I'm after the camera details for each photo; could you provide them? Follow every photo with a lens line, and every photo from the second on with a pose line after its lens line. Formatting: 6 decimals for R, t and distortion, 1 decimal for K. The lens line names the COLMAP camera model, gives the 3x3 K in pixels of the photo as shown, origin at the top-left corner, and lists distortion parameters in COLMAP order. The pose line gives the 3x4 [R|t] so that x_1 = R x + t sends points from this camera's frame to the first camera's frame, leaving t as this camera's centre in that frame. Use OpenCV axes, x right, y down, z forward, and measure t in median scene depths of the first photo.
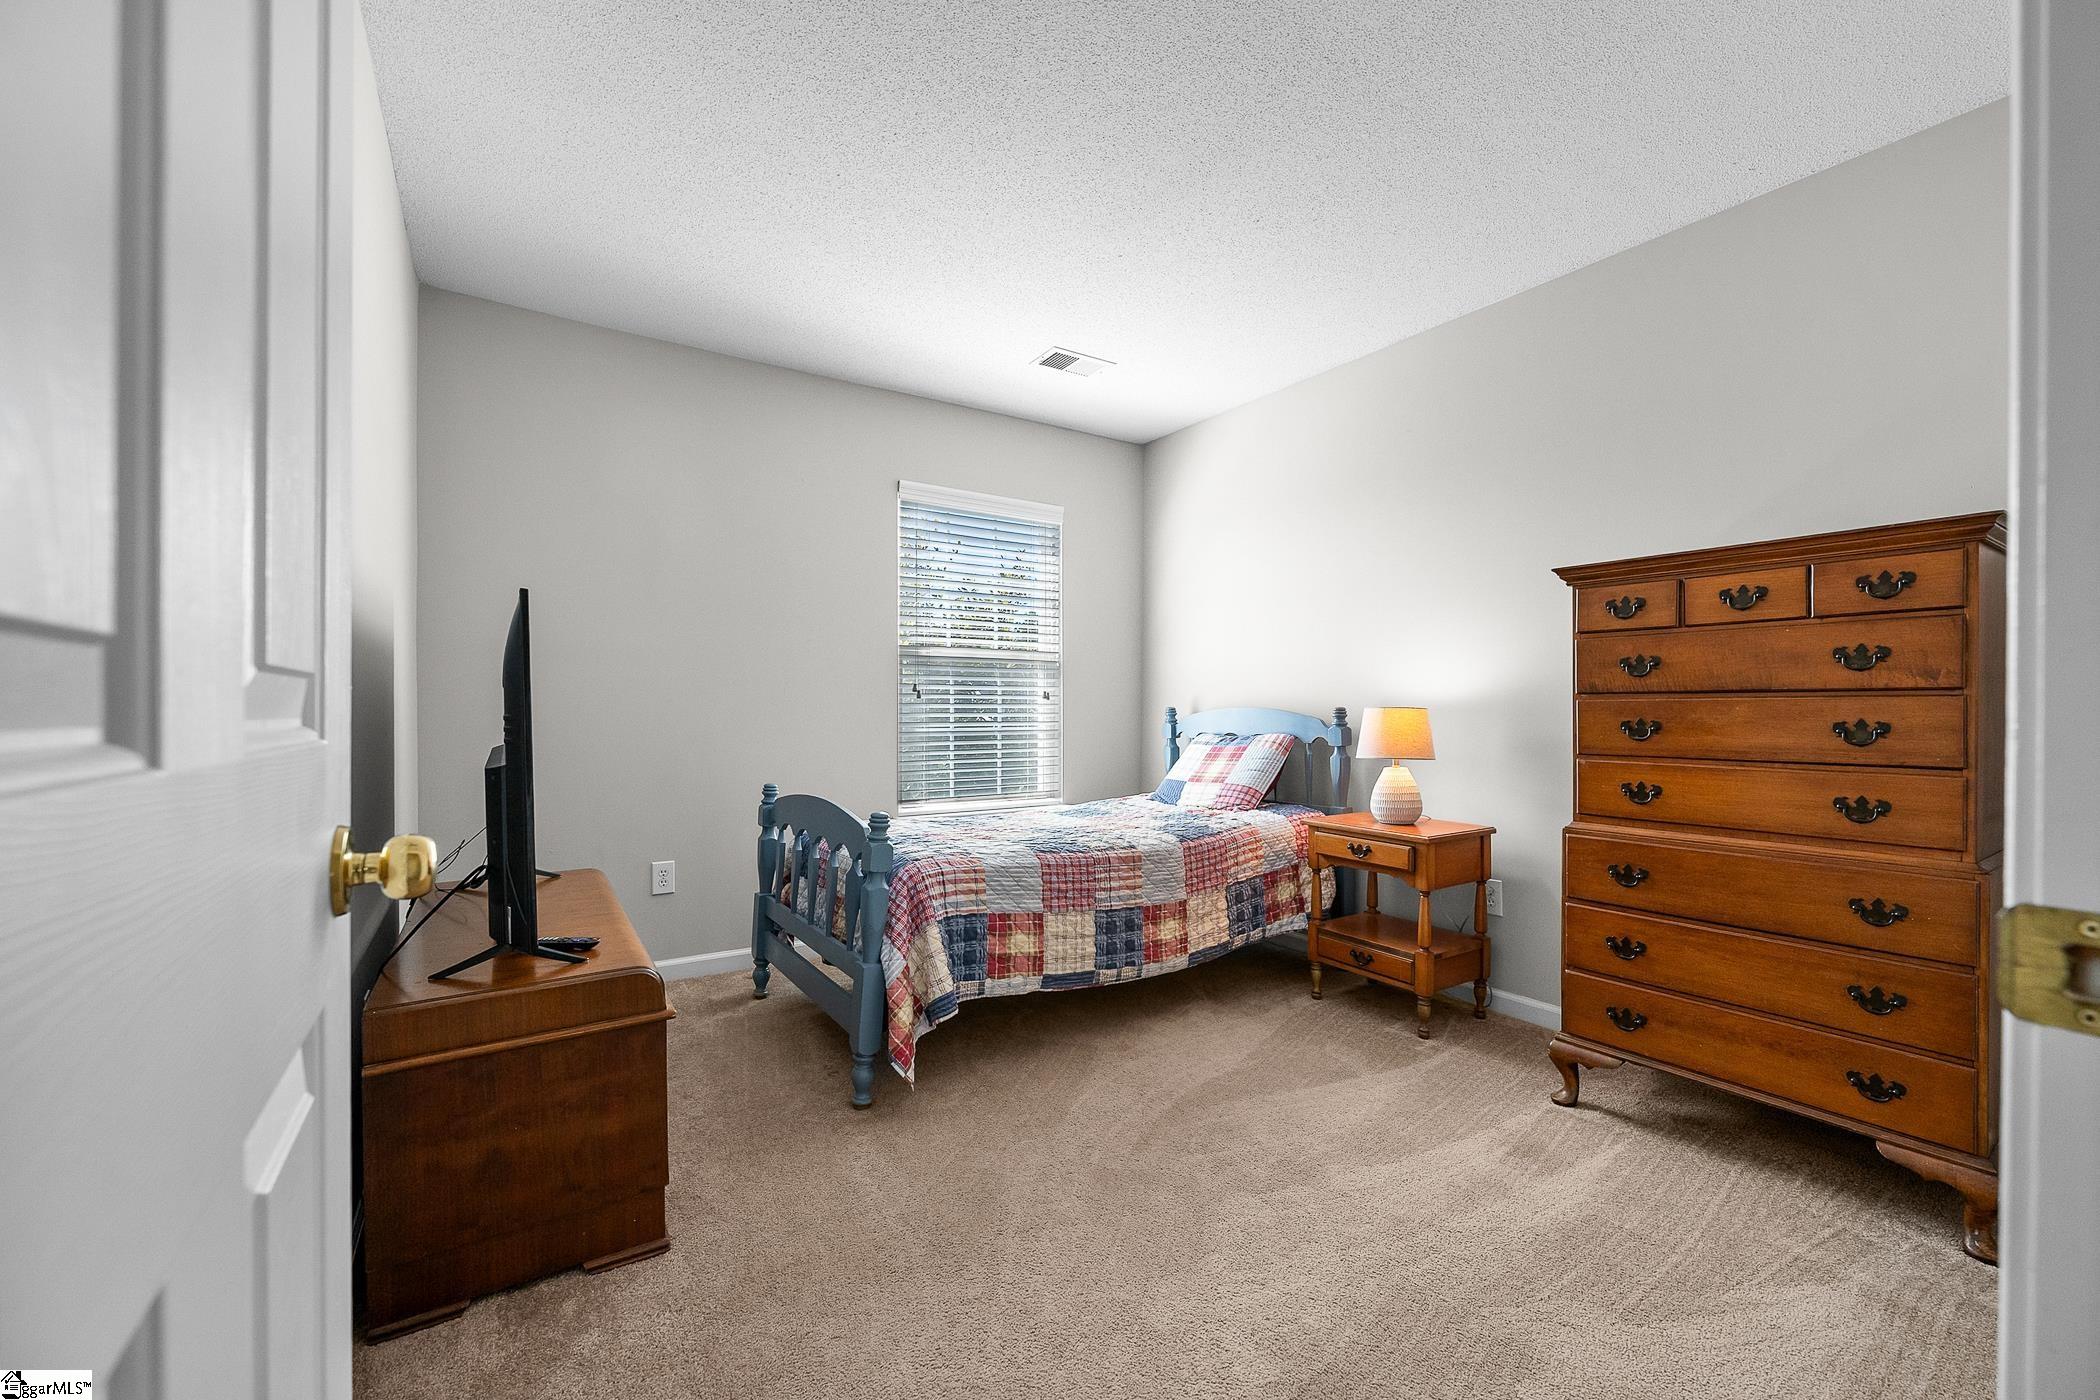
lens RADIAL K [[836.1, 0, 1048.3], [0, 836.1, 717.2], [0, 0, 1]] dist [-0.000652, -0.000432]
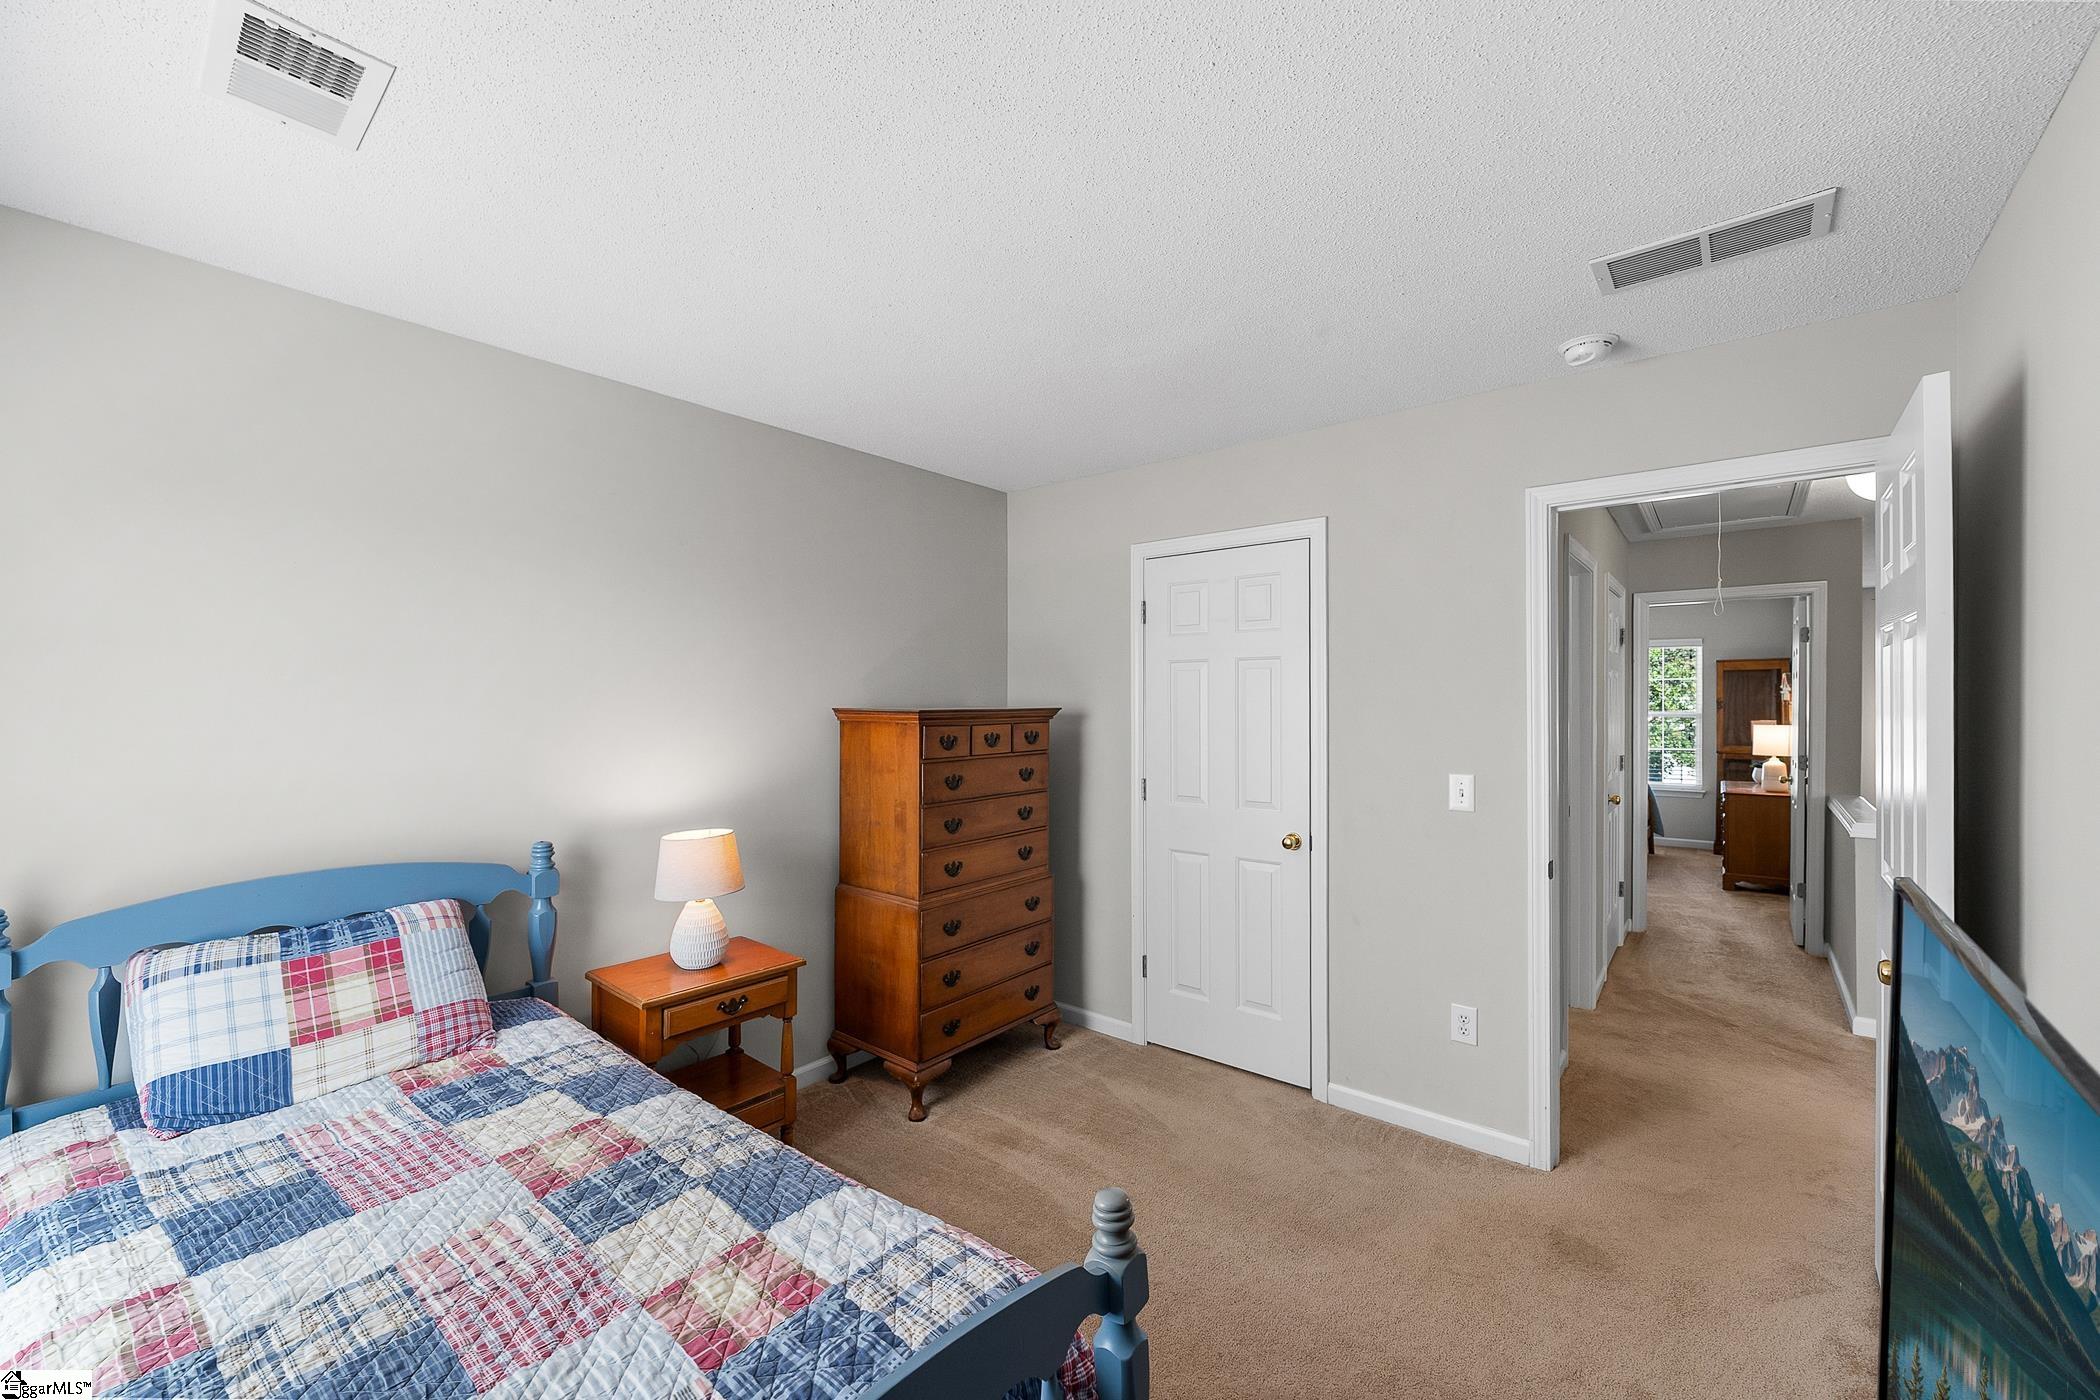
lens RADIAL K [[836.1, 0, 1048.3], [0, 836.1, 717.2], [0, 0, 1]] dist [-0.000652, -0.000432]
pose [[-0.292057, -0.025650, 0.956057, -0.790914], [0.009137, 0.999520, 0.029607, -0.235779], [-0.956357, 0.017383, -0.291682, 1.372921]]
